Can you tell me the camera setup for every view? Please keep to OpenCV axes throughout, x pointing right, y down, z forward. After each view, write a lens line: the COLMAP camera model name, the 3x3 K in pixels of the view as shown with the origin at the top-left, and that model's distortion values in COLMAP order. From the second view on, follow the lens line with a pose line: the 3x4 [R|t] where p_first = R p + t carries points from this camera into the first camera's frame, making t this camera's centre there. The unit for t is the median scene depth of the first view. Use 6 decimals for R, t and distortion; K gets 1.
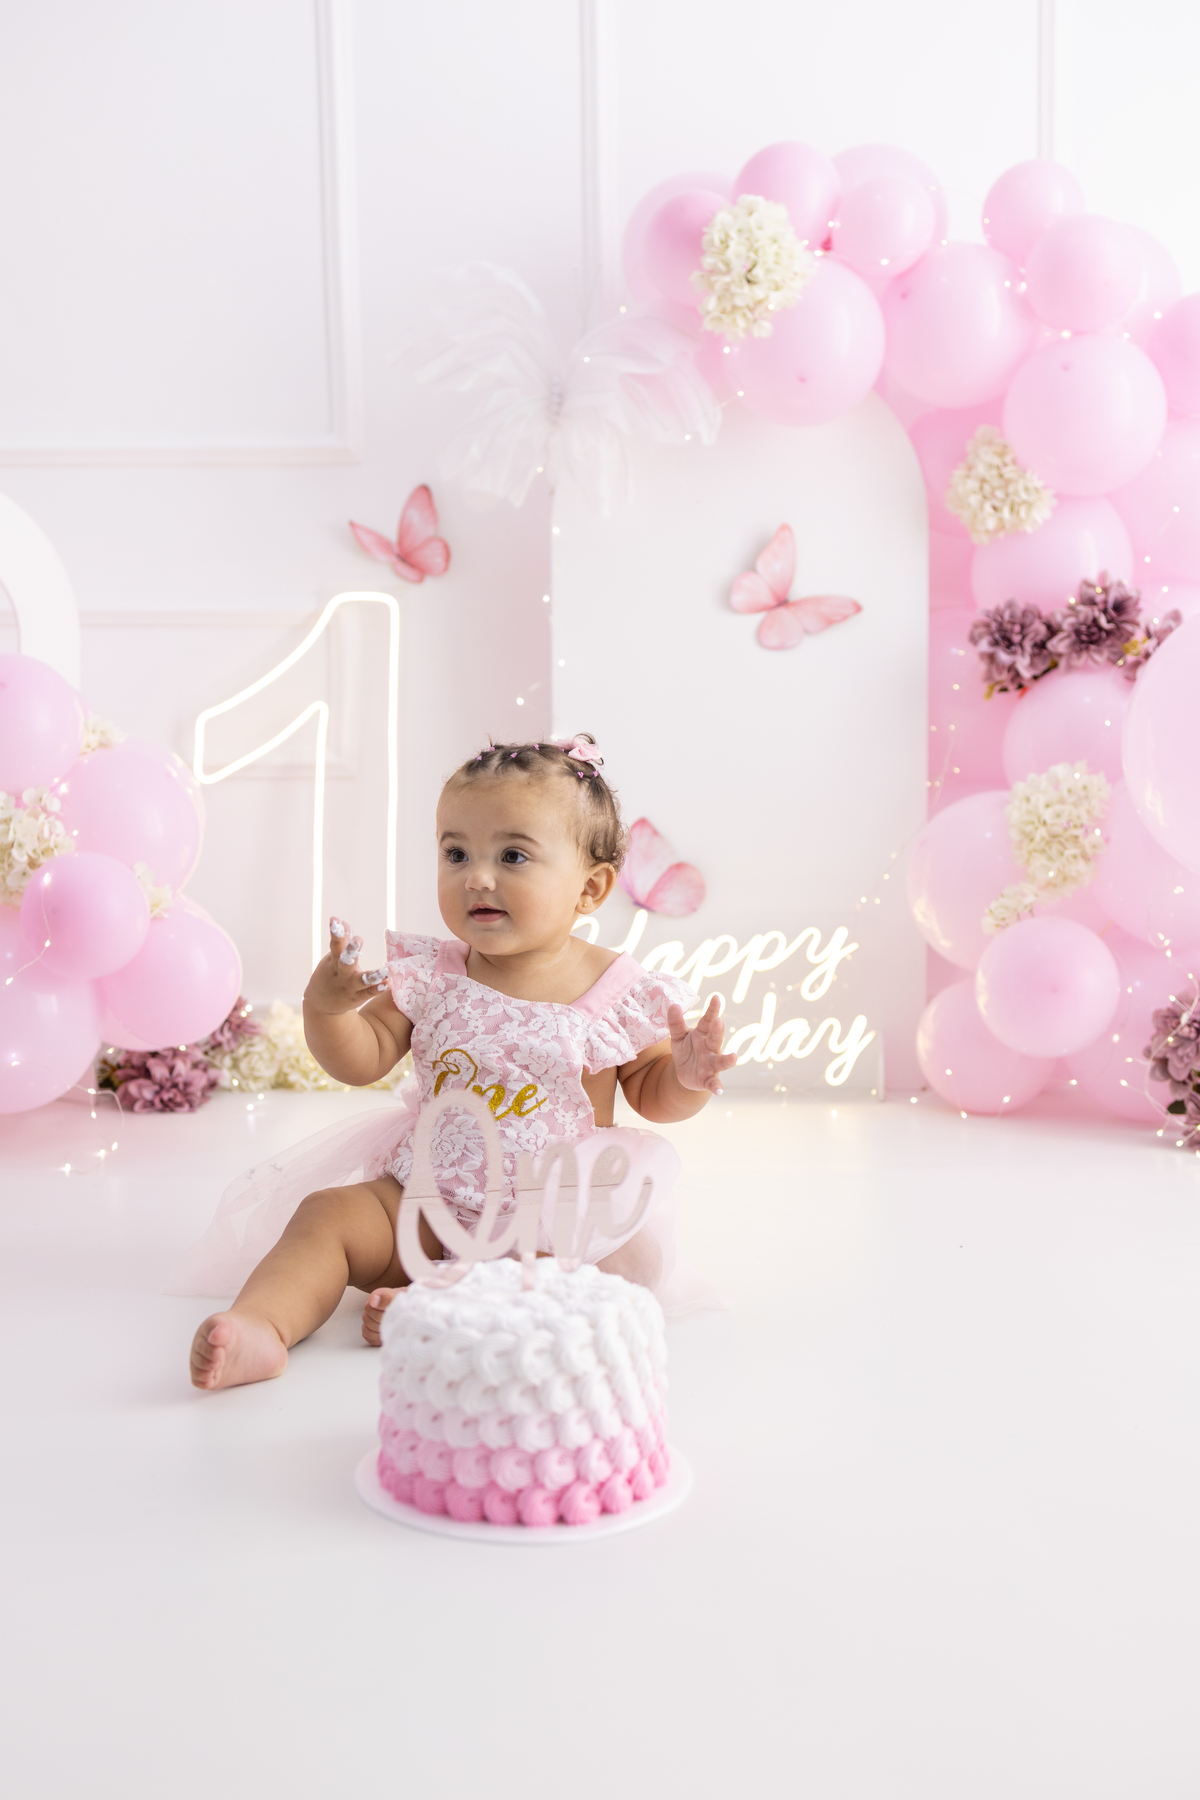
lens RADIAL K [[1846.9, 0, 603.9], [0, 1846.9, 901.2], [0, 0, 1]] dist [0.000678, -0.007084]
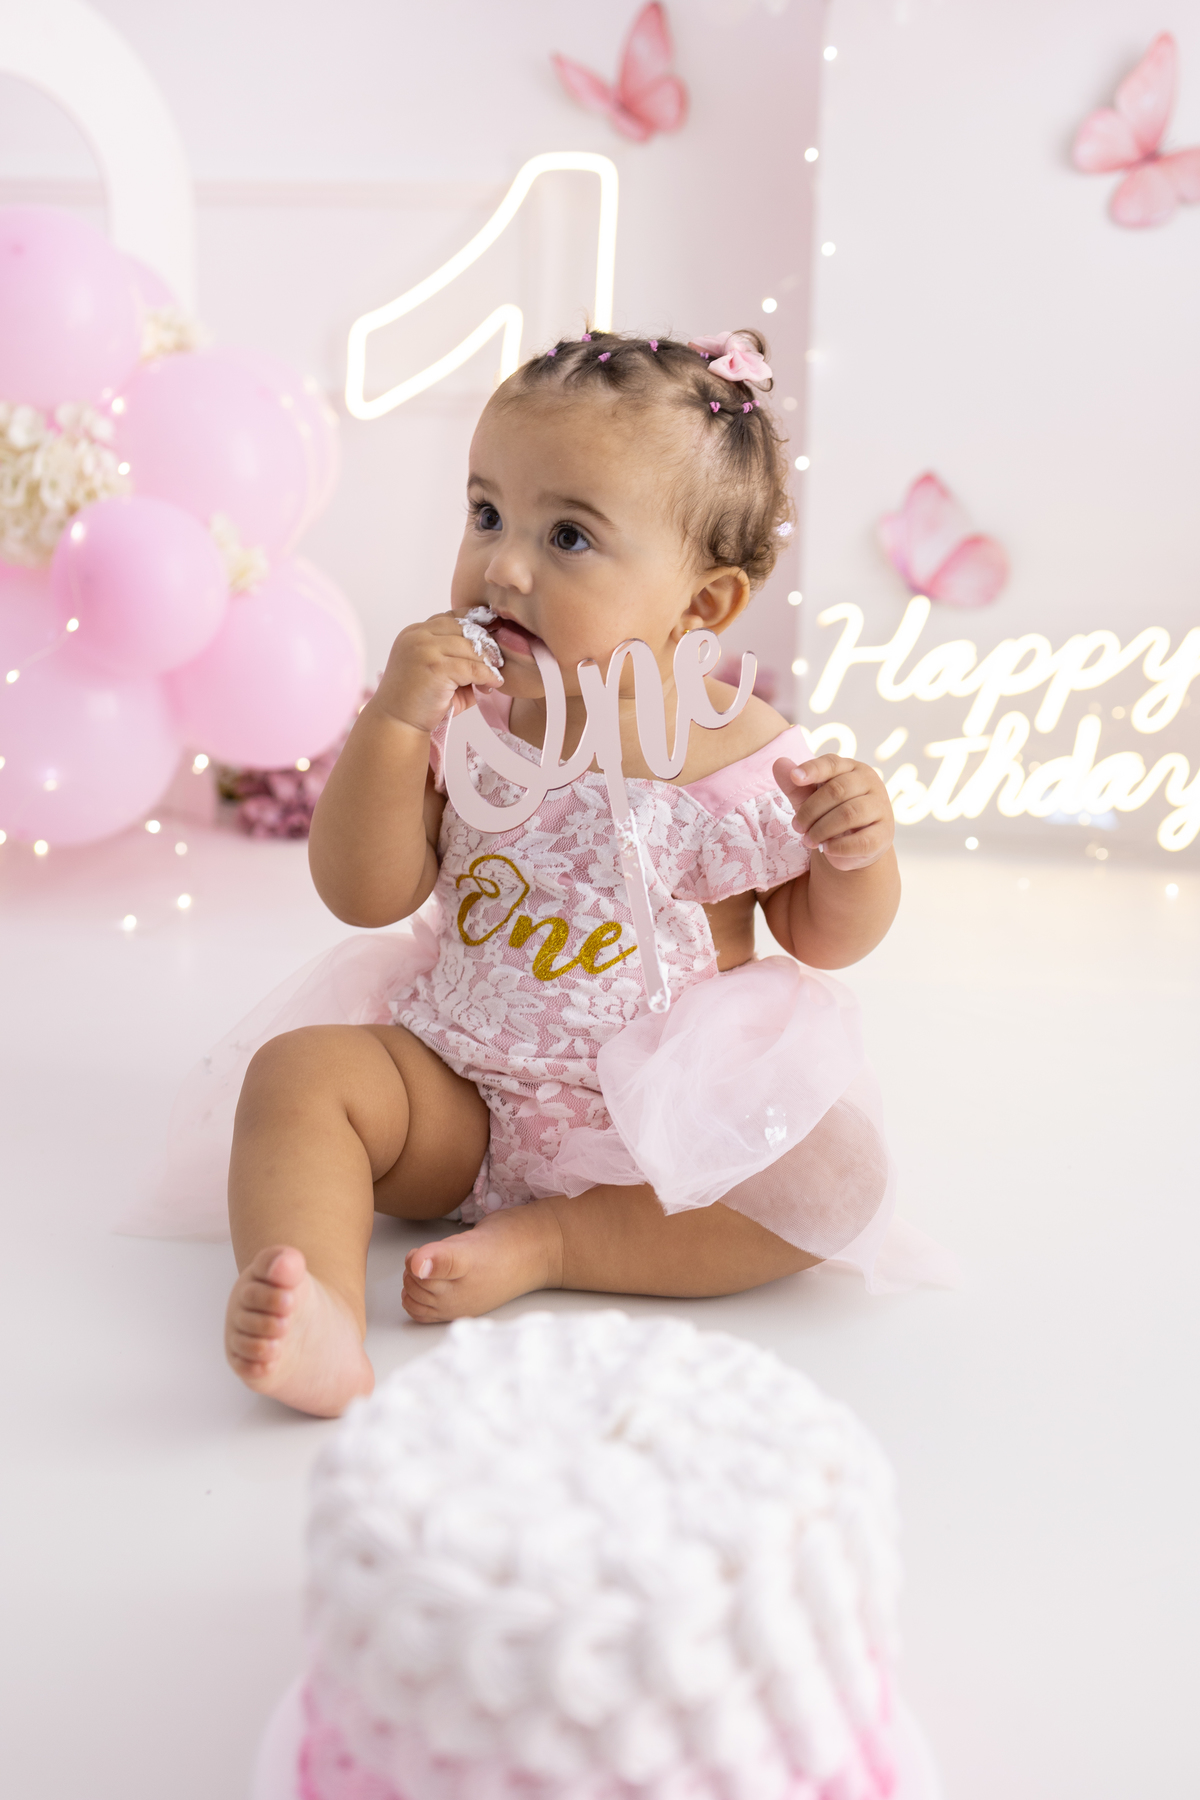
lens RADIAL K [[1819.0, 0, 602.4], [0, 1819.0, 899.0], [0, 0, 1]] dist [0.024981, -0.004538]
pose [[0.987873, 0.053921, -0.145603, 0.007930], [-0.027728, 0.983953, 0.176259, -0.002002], [0.152771, -0.170084, 0.973515, 0.262875]]
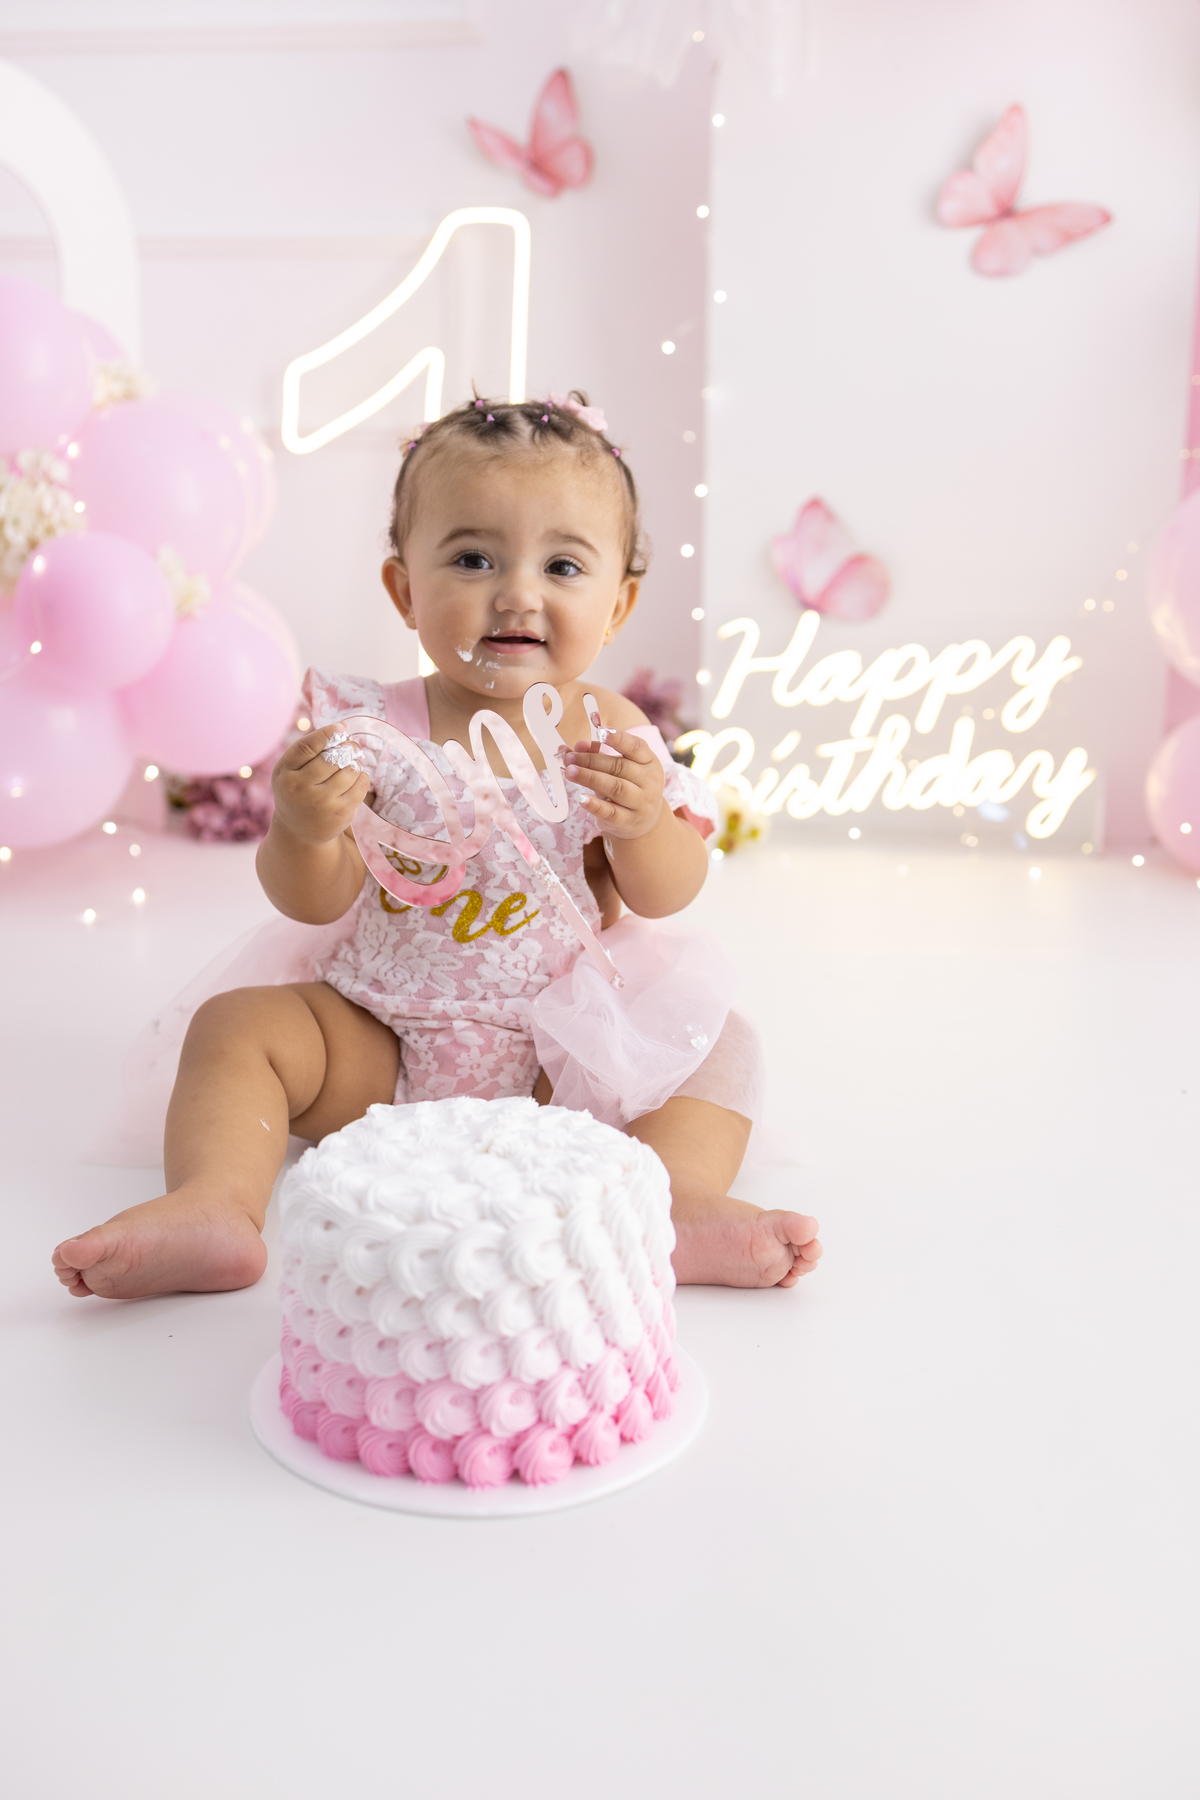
lens RADIAL K [[1826.1, 0, 593.4], [0, 1826.1, 894.4], [0, 0, 1]] dist [0.023980, -0.008058]
pose [[0.991060, 0.036852, -0.128229, 0.036022], [-0.015176, 0.985995, 0.166080, -0.005516], [0.132554, -0.162650, 0.977740, 0.191484]]
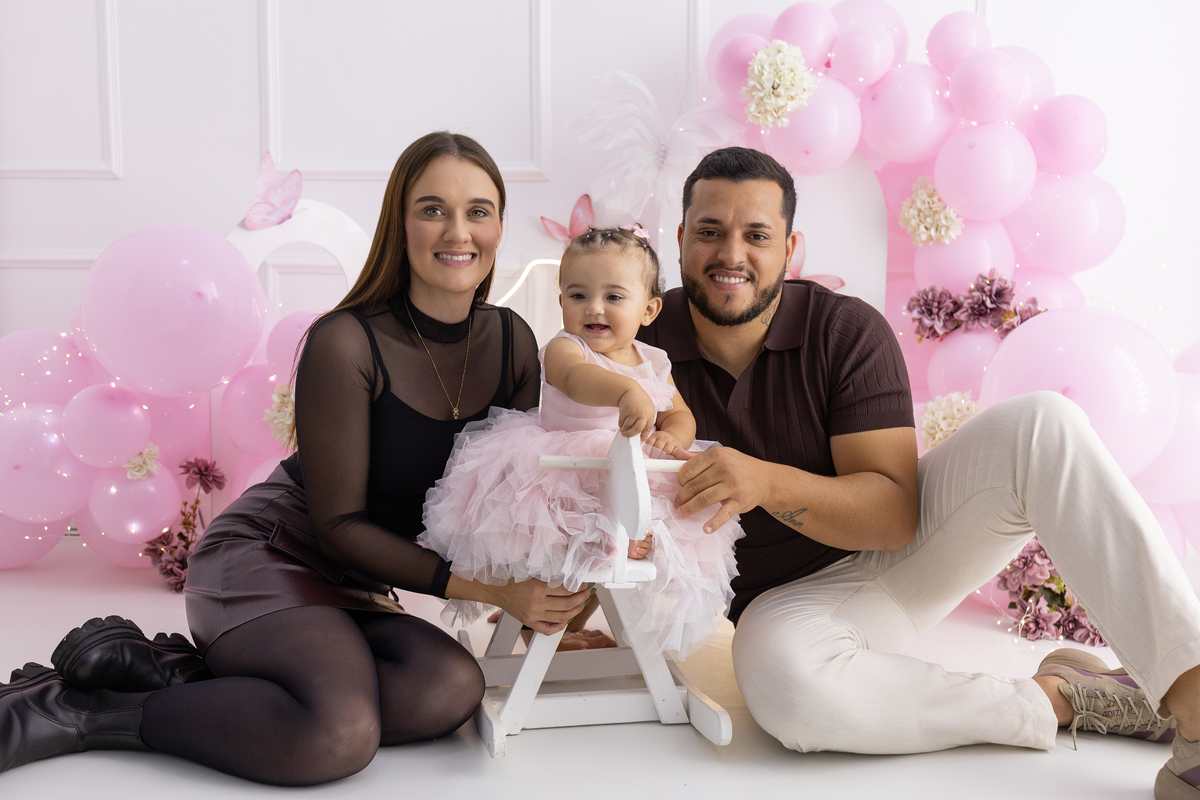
lens RADIAL K [[1240.8, 0, 596.9], [0, 1240.8, 416.0], [0, 0, 1]] dist [0.012016, 0.003932]
pose [[0.992175, 0.035362, -0.119744, 0.060774], [-0.029610, 0.998336, 0.049475, -0.093766], [0.121294, -0.045542, 0.991571, -0.132681]]
